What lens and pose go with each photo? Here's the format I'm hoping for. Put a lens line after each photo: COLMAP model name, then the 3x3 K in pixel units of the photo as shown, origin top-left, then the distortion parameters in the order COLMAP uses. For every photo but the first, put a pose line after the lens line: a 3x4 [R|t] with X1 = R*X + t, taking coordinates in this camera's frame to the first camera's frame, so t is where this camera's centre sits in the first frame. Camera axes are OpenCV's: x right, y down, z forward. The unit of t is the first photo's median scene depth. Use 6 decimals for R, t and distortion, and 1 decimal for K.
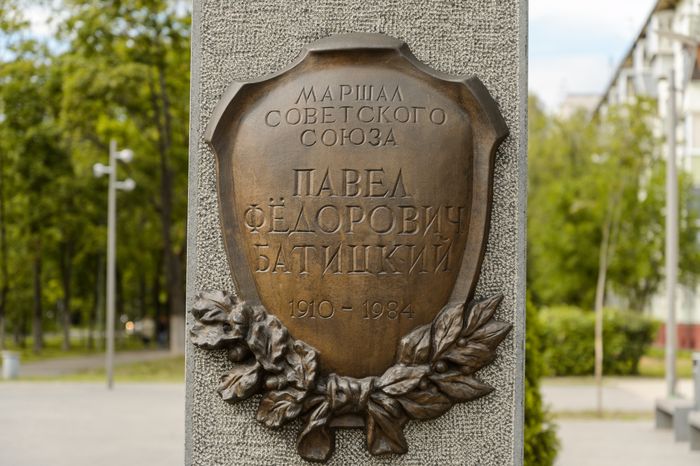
lens RADIAL K [[1837.8, 0, 350.0], [0, 1837.8, 233.0], [0, 0, 1]] dist [-0.113972, -0.846280]
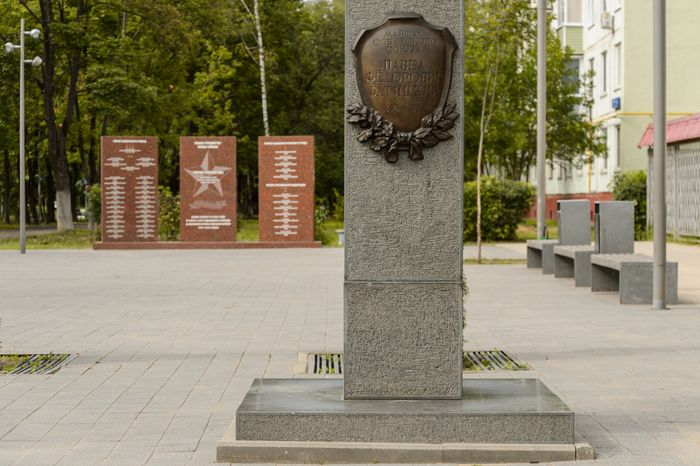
lens RADIAL K [[1837.8, 0, 350.0], [0, 1837.8, 233.0], [0, 0, 1]] dist [-0.113972, -0.846280]
pose [[0.997769, -0.011584, 0.065749, -0.273598], [0.007013, 0.997569, 0.069328, 0.035117], [-0.066393, -0.068712, 0.995425, -1.860265]]
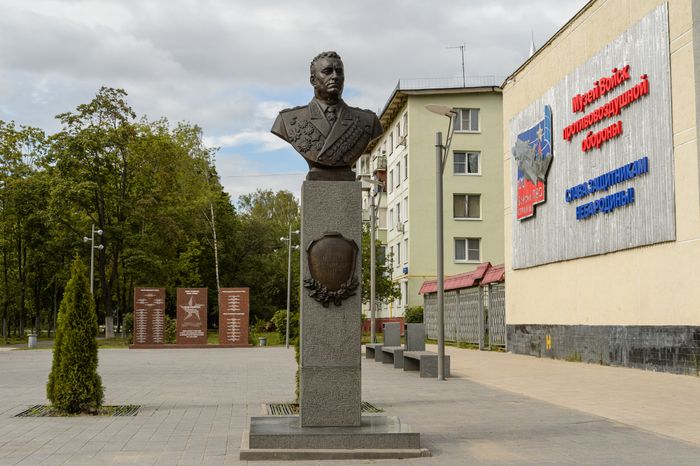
lens RADIAL K [[974.8, 0, 350.0], [0, 974.8, 233.0], [0, 0, 1]] dist [-0.012761, -0.032703]
pose [[0.988203, 0.003835, 0.153102, -0.410738], [0.002139, 0.999243, -0.038832, 0.012796], [-0.153135, 0.038701, 0.987447, -2.027246]]
